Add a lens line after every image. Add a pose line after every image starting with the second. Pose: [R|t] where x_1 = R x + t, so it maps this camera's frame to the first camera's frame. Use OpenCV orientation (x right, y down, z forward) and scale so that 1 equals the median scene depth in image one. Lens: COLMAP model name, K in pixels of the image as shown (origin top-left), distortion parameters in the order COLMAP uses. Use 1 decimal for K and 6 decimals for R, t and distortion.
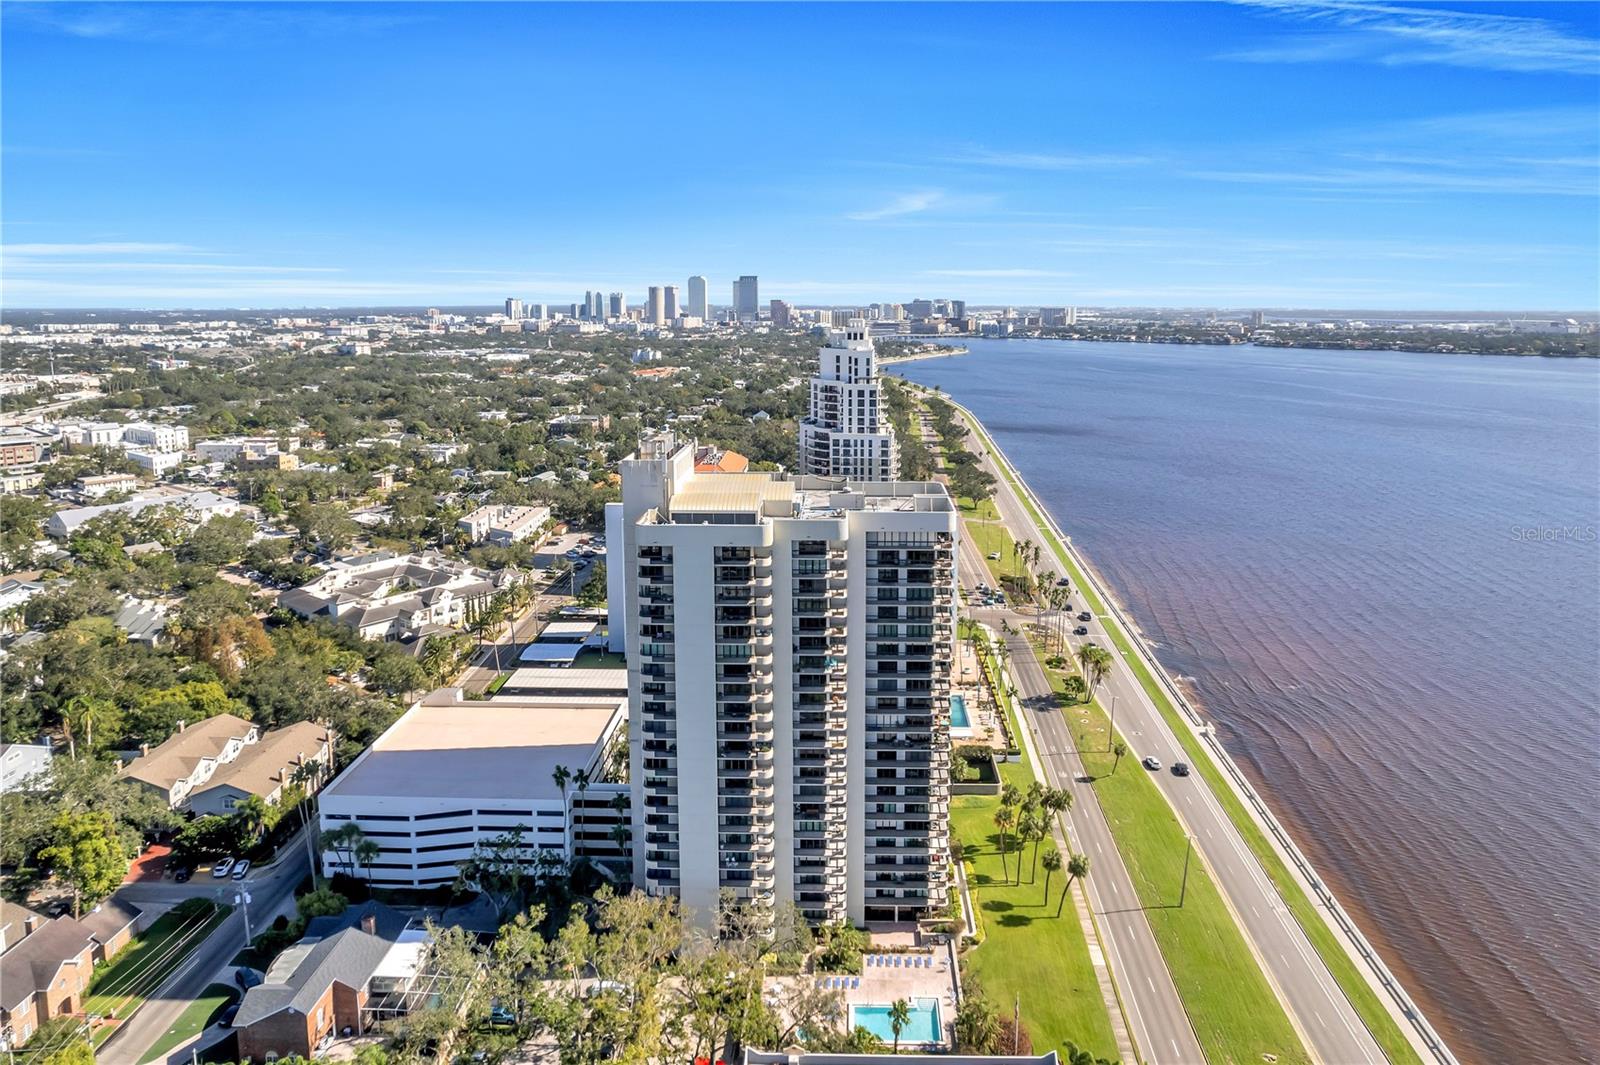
lens RADIAL K [[1092.1, 0, 801.7], [0, 1092.1, 531.7], [0, 0, 1]] dist [-0.051470, 0.033894]
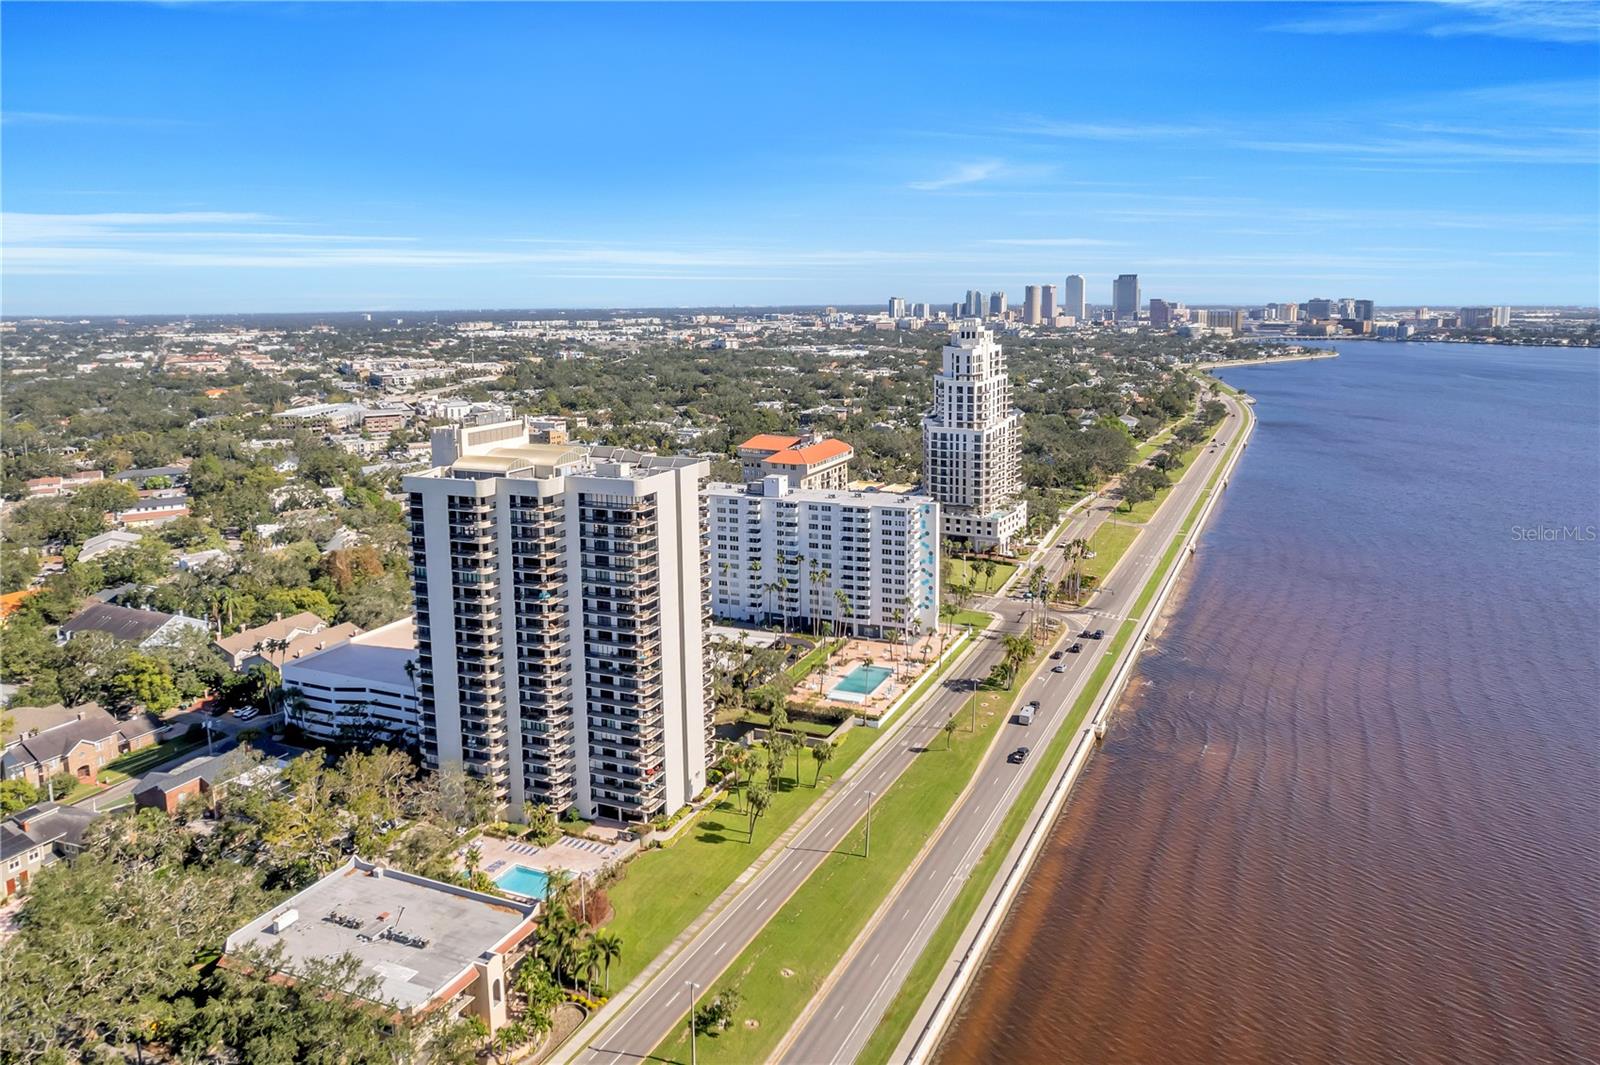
lens RADIAL K [[1092.1, 0, 821.7], [0, 1092.1, 550.4], [0, 0, 1]] dist [-0.051470, 0.033894]
pose [[0.930266, 0.075915, -0.358946, 0.714069], [-0.069594, 0.997108, 0.030519, 0.008468], [0.360225, -0.003411, 0.932859, -0.042490]]
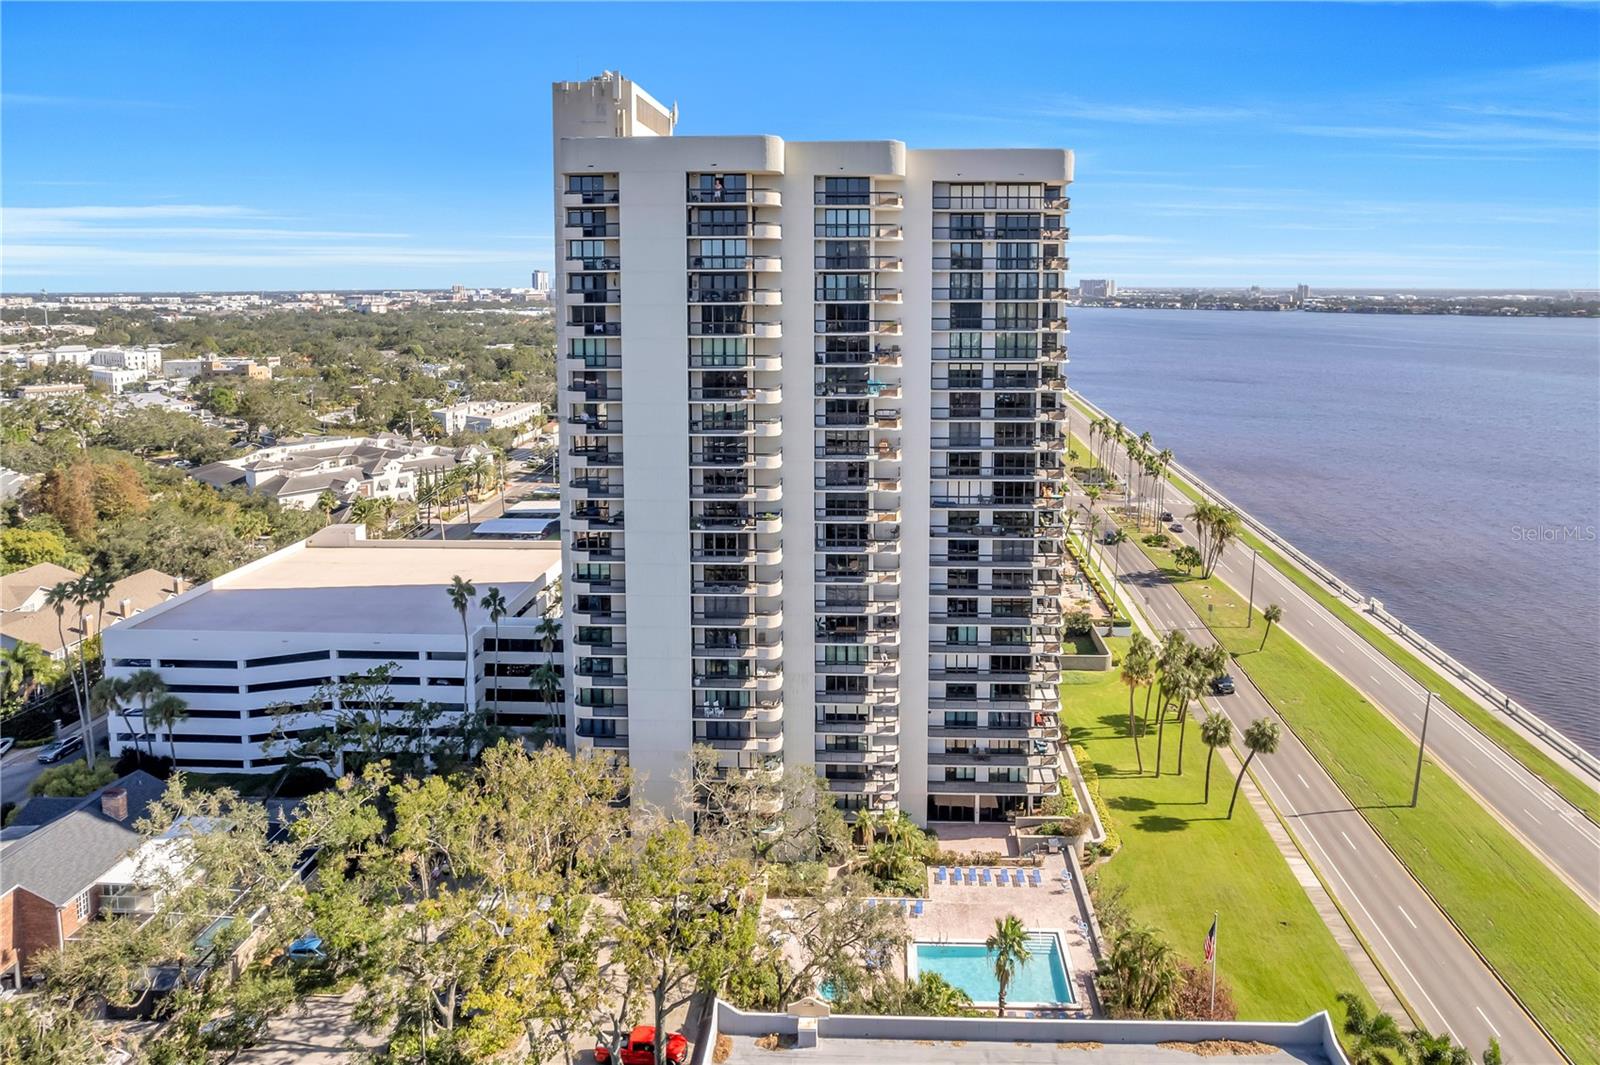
lens RADIAL K [[1092.1, 0, 815.7], [0, 1092.1, 485.8], [0, 0, 1]] dist [-0.051470, 0.033894]
pose [[0.999846, 0.000453, -0.017541, 0.003607], [-0.001151, 0.999208, -0.039785, 0.191407], [0.017509, 0.039799, 0.999054, 0.361366]]
